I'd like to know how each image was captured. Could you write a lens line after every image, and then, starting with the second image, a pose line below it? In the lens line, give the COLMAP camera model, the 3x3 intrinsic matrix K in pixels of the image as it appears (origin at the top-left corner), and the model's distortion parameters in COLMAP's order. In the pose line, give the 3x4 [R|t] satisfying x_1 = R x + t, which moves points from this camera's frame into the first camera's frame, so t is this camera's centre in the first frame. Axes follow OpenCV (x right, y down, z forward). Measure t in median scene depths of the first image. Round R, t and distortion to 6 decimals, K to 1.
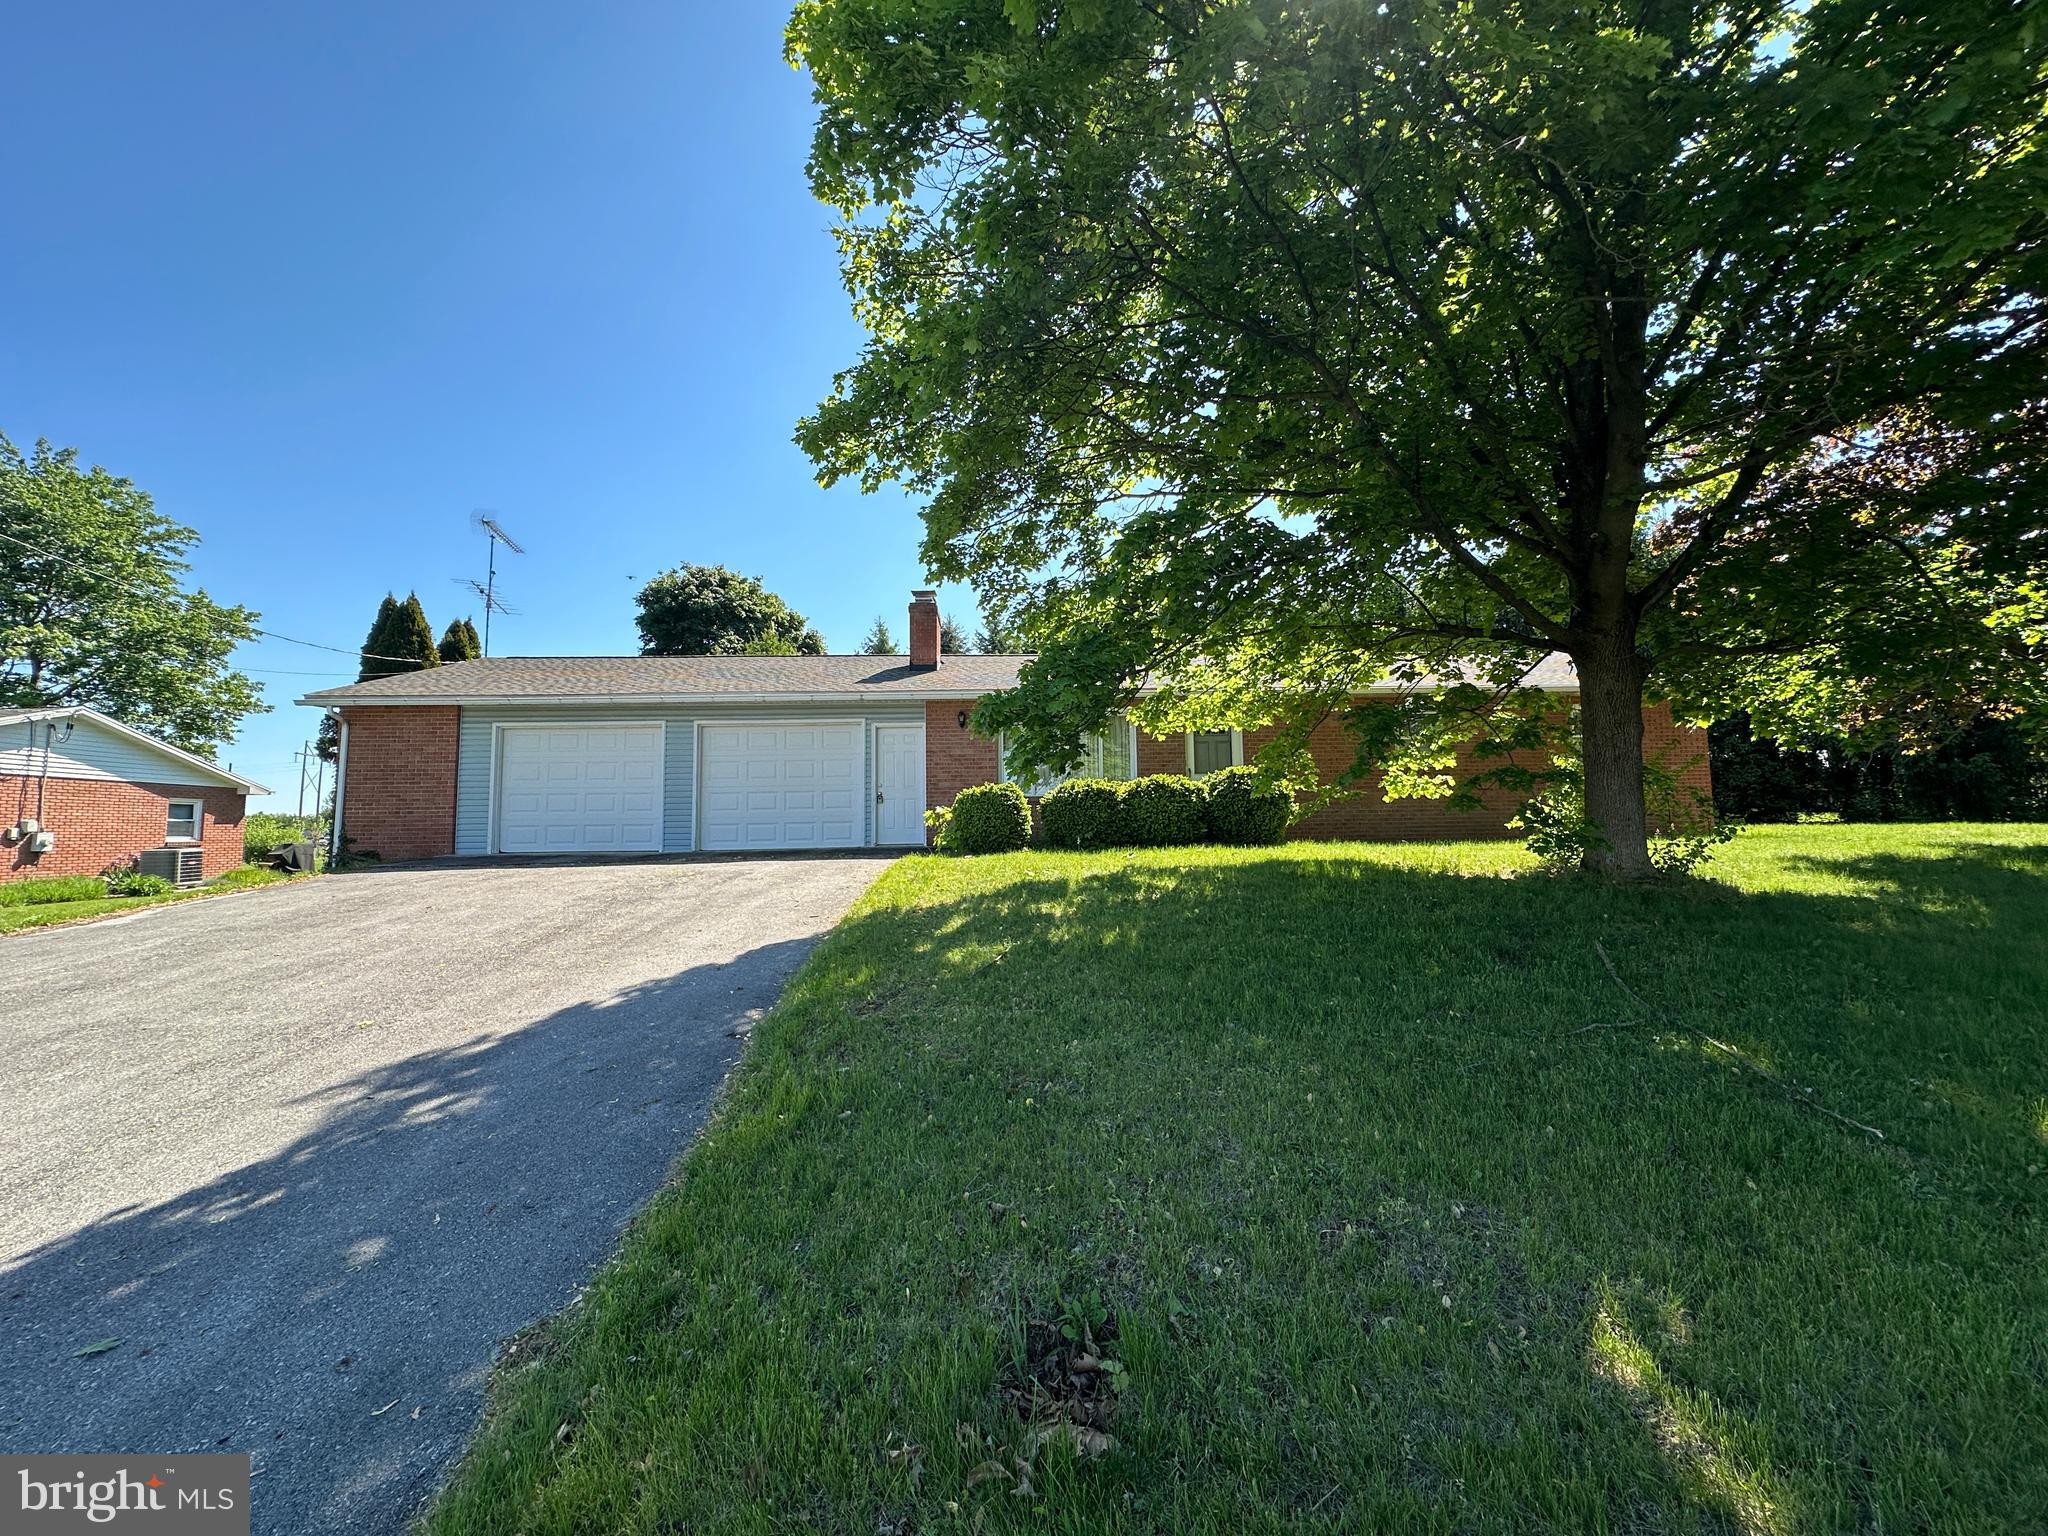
lens RADIAL K [[816.3, 0, 1016.2], [0, 816.3, 770.6], [0, 0, 1]] dist [0.002009, -0.000348]
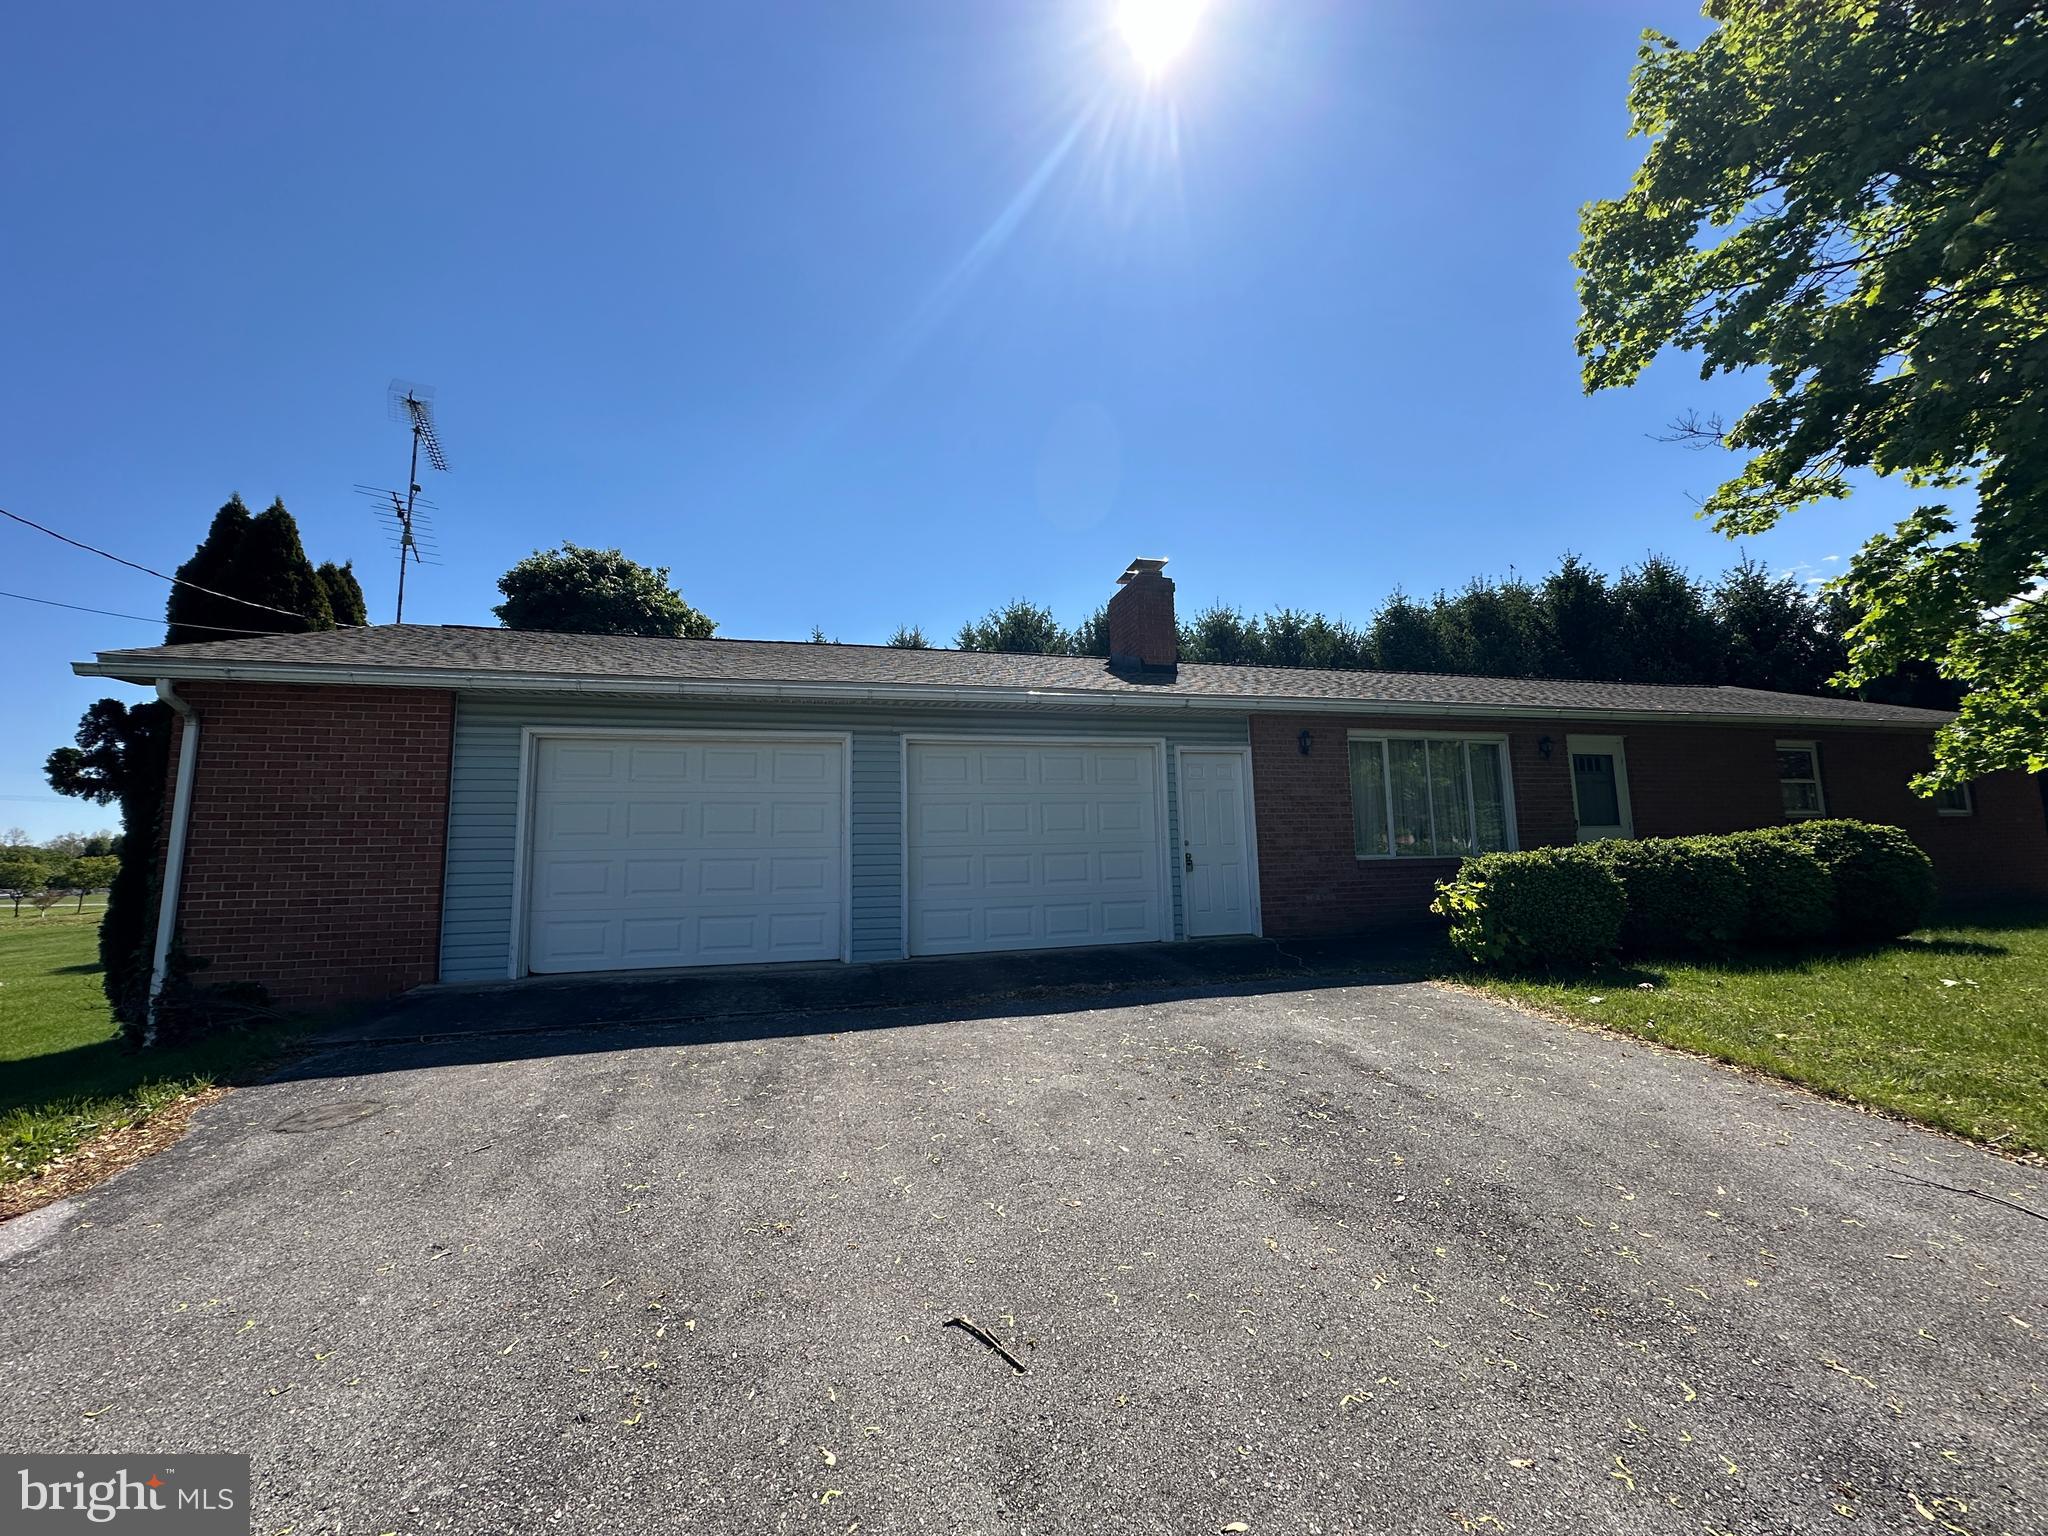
lens RADIAL K [[816.3, 0, 1030.2], [0, 816.3, 764.7], [0, 0, 1]] dist [0.002009, -0.000348]
pose [[0.971630, 0.020945, 0.235576, -0.340425], [-0.008653, 0.998552, -0.053092, -0.006268], [-0.236347, 0.049547, 0.970405, 0.312240]]
